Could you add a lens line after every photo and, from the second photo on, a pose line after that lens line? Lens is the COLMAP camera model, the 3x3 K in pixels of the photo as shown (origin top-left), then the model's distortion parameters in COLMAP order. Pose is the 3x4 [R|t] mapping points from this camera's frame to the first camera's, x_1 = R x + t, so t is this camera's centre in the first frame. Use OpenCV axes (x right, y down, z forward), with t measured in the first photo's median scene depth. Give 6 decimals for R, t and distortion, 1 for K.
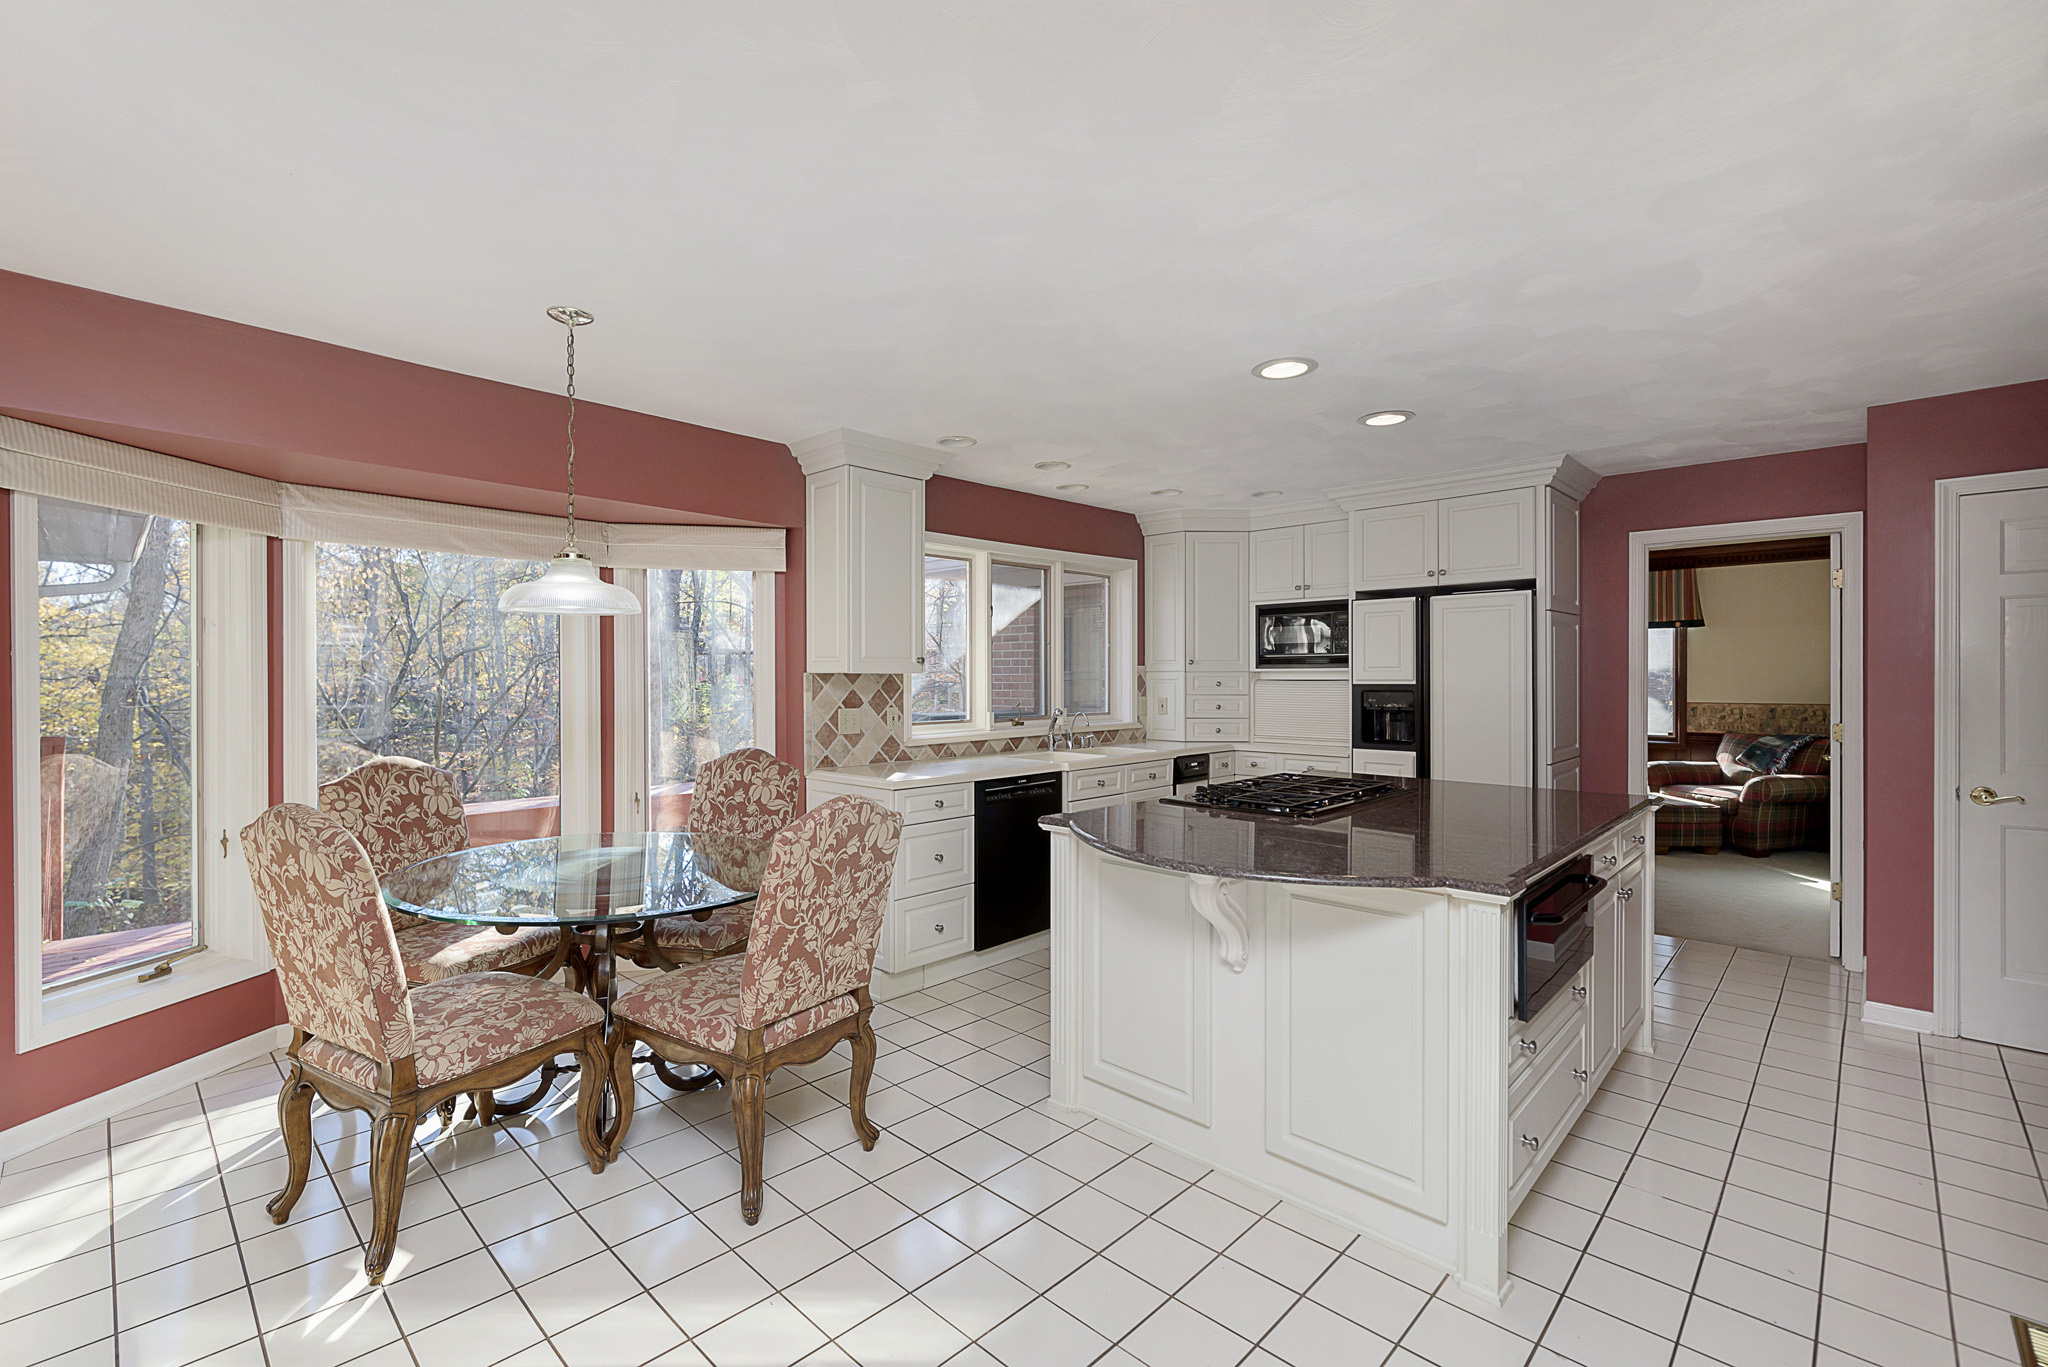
lens RADIAL K [[881.8, 0, 975.5], [0, 881.8, 678.5], [0, 0, 1]] dist [-0.000763, -0.001696]
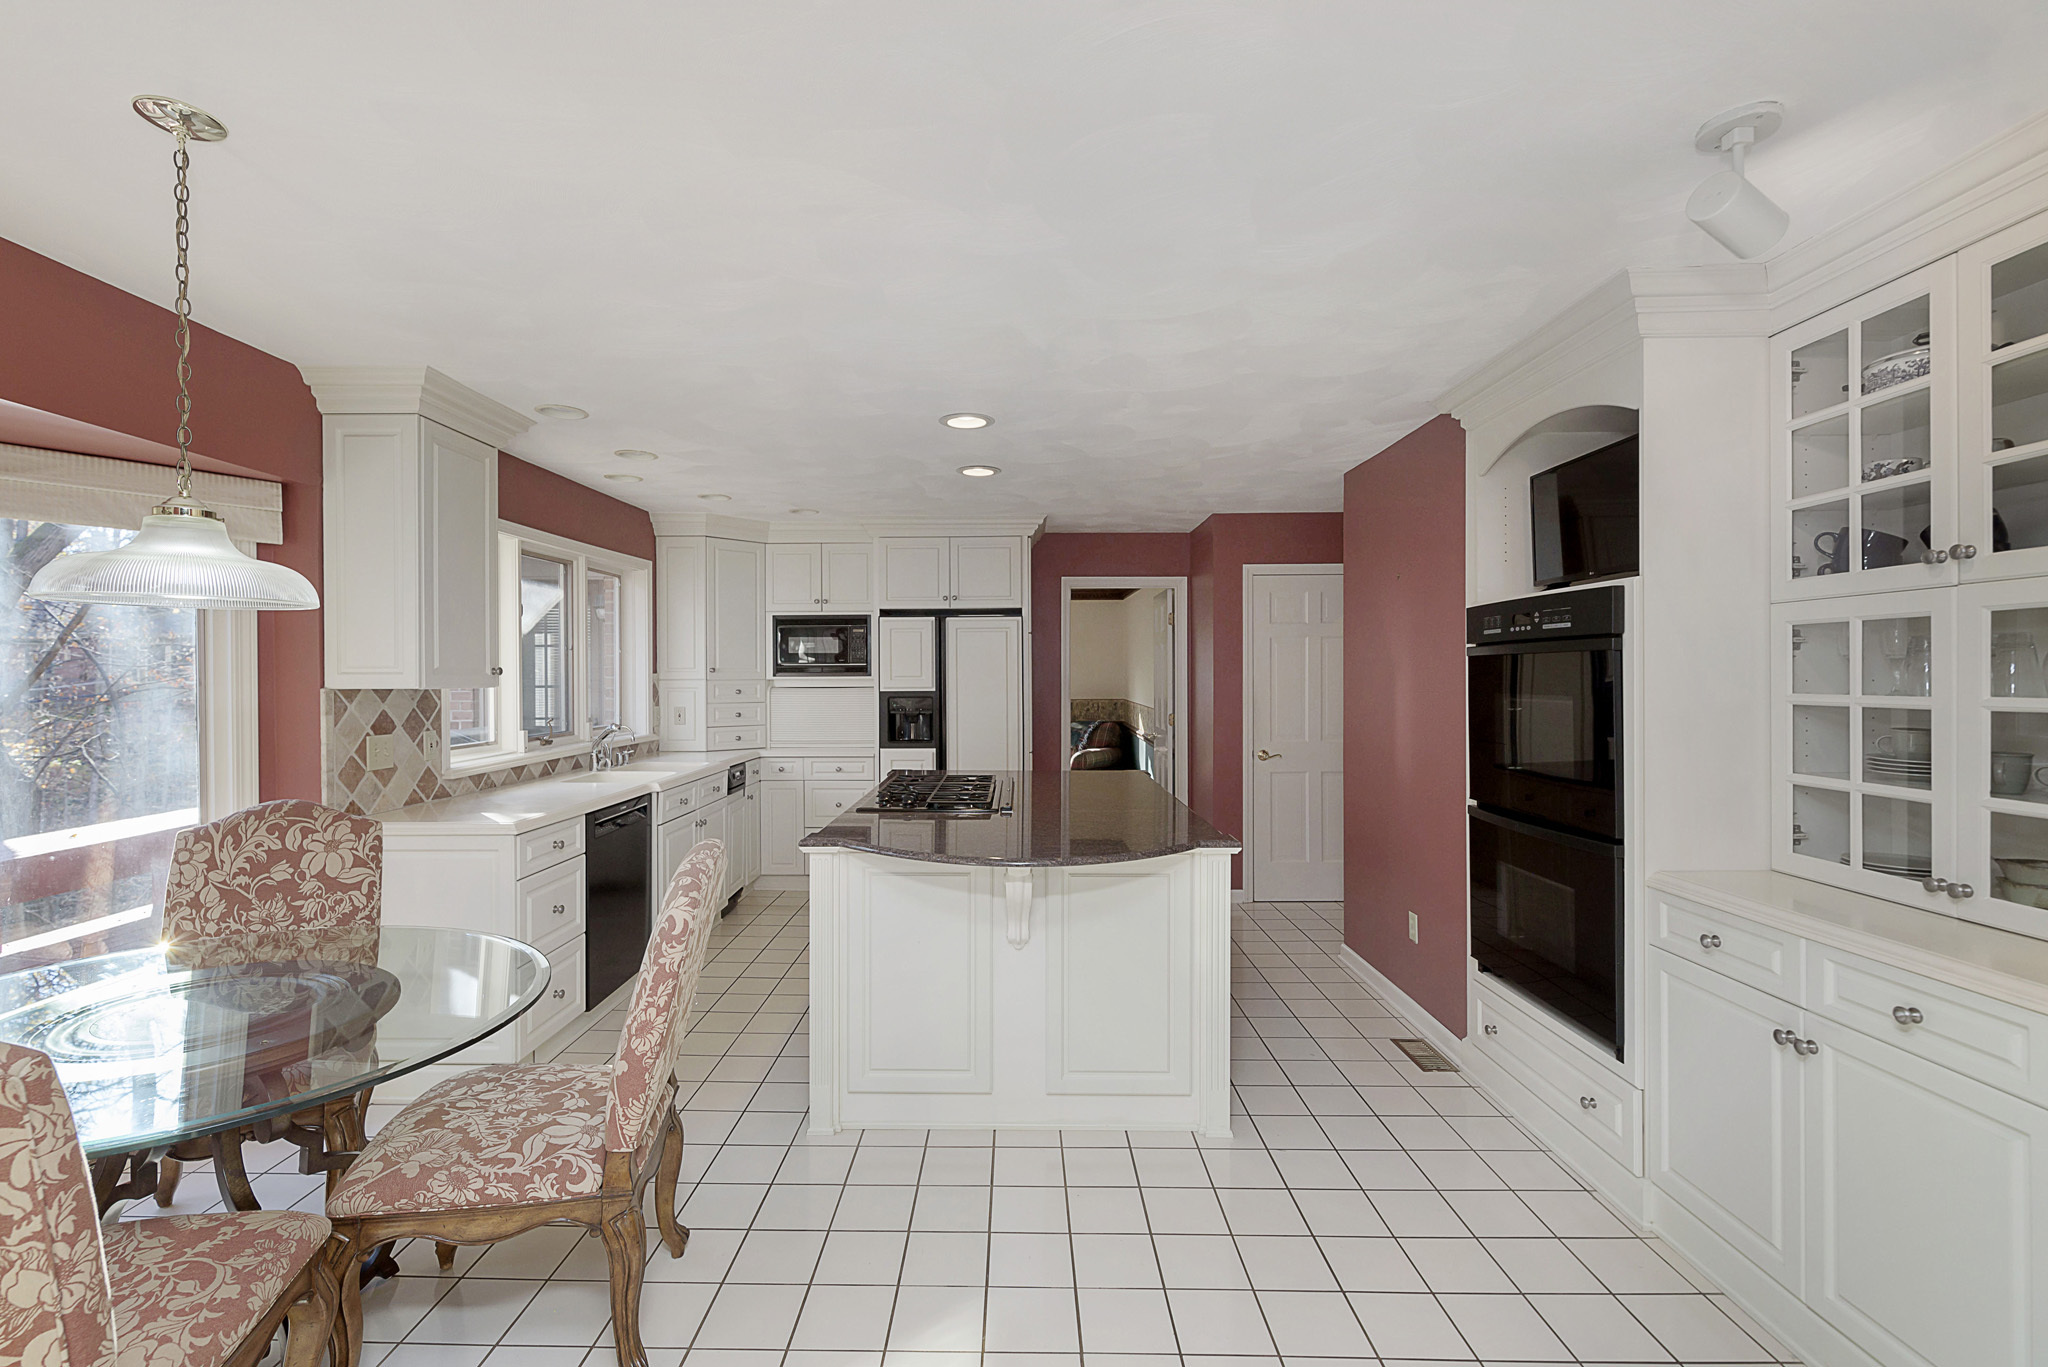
lens RADIAL K [[881.8, 0, 993.1], [0, 881.8, 674.0], [0, 0, 1]] dist [-0.000763, -0.001696]
pose [[0.721683, -0.000986, 0.692223, -0.289443], [0.004241, 0.999987, -0.002996, -0.013677], [-0.692210, 0.005098, 0.721678, 0.102048]]
